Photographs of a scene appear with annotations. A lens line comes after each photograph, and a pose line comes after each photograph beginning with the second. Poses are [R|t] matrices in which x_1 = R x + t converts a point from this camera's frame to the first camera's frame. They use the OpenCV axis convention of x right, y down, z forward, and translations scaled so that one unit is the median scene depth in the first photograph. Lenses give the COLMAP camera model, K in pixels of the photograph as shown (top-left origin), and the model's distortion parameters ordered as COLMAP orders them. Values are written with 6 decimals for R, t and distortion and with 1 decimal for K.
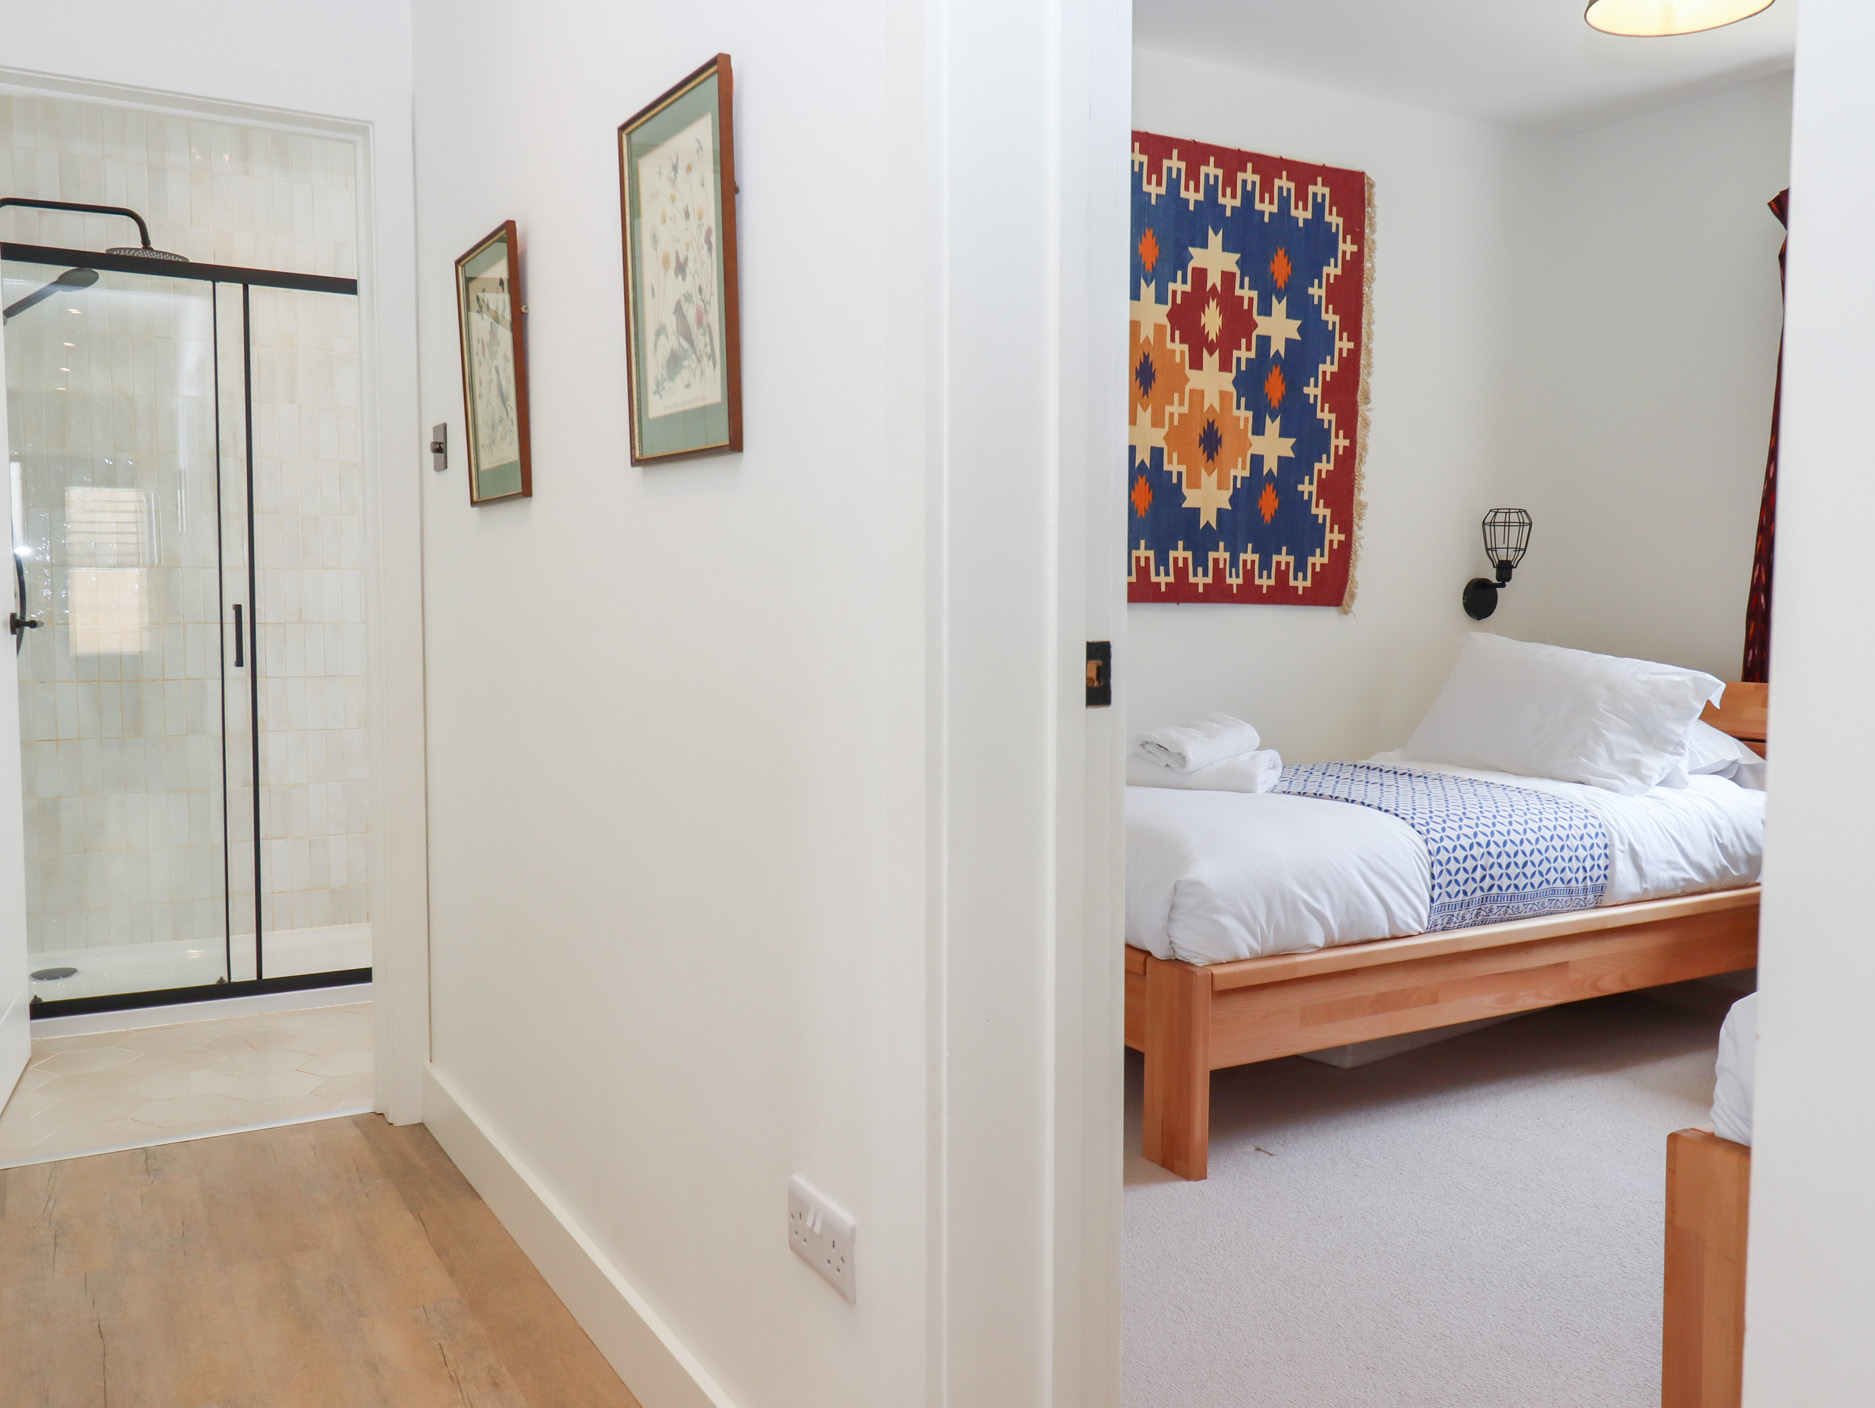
lens RADIAL K [[1557.8, 0, 940.4], [0, 1557.8, 713.4], [0, 0, 1]] dist [0.003646, 0.000490]
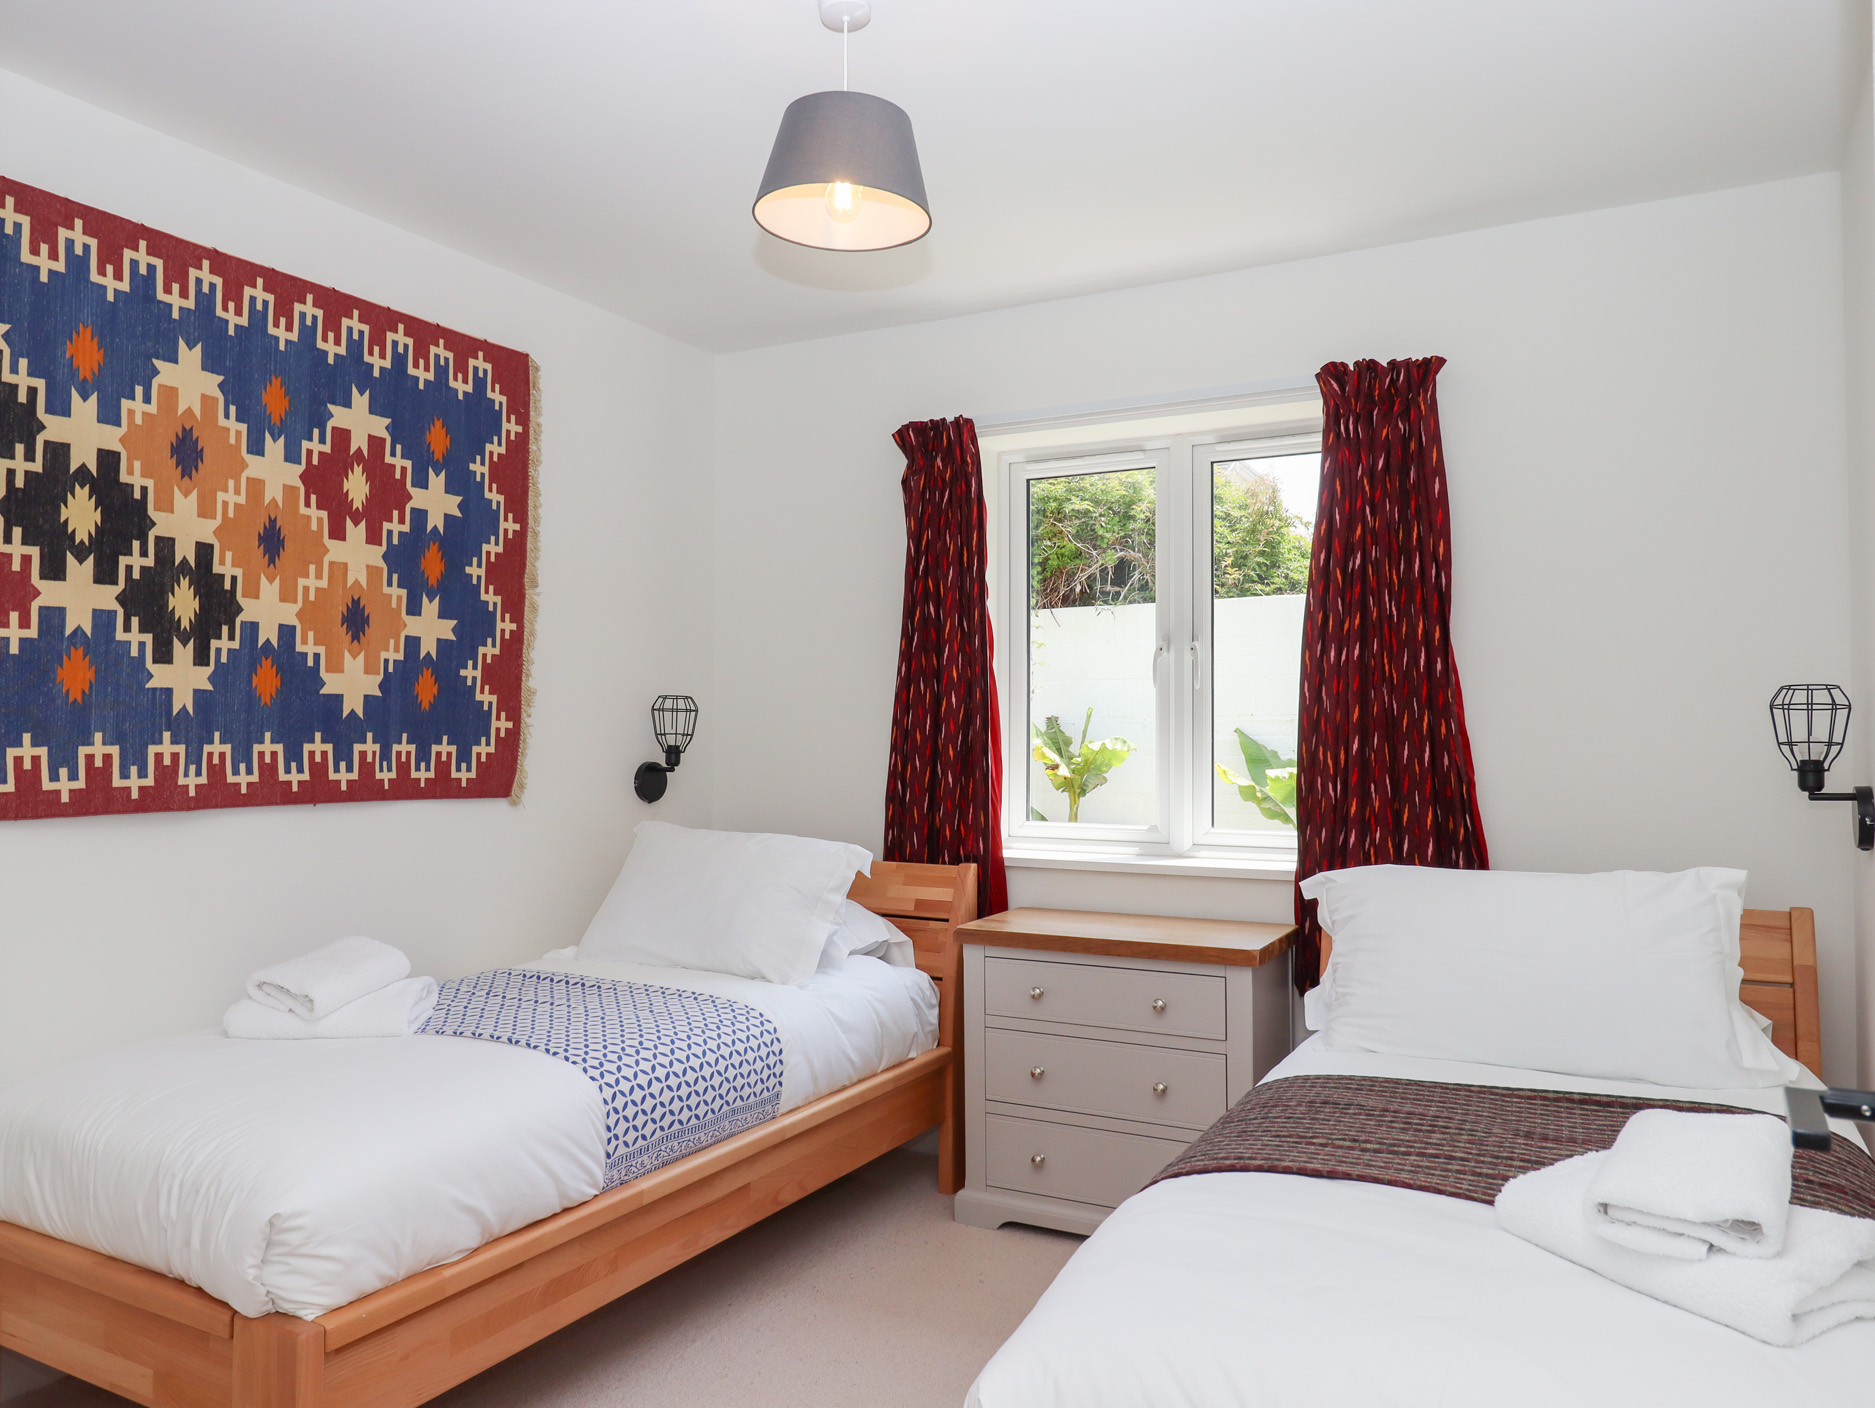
lens RADIAL K [[1330.6, 0, 952.7], [0, 1330.6, 710.7], [0, 0, 1]] dist [-0.007209, -0.001984]
pose [[0.848039, 0.010999, 0.529820, 0.060961], [0.037903, 0.995965, -0.081344, -0.048450], [-0.528577, 0.089065, 0.844200, 0.182931]]
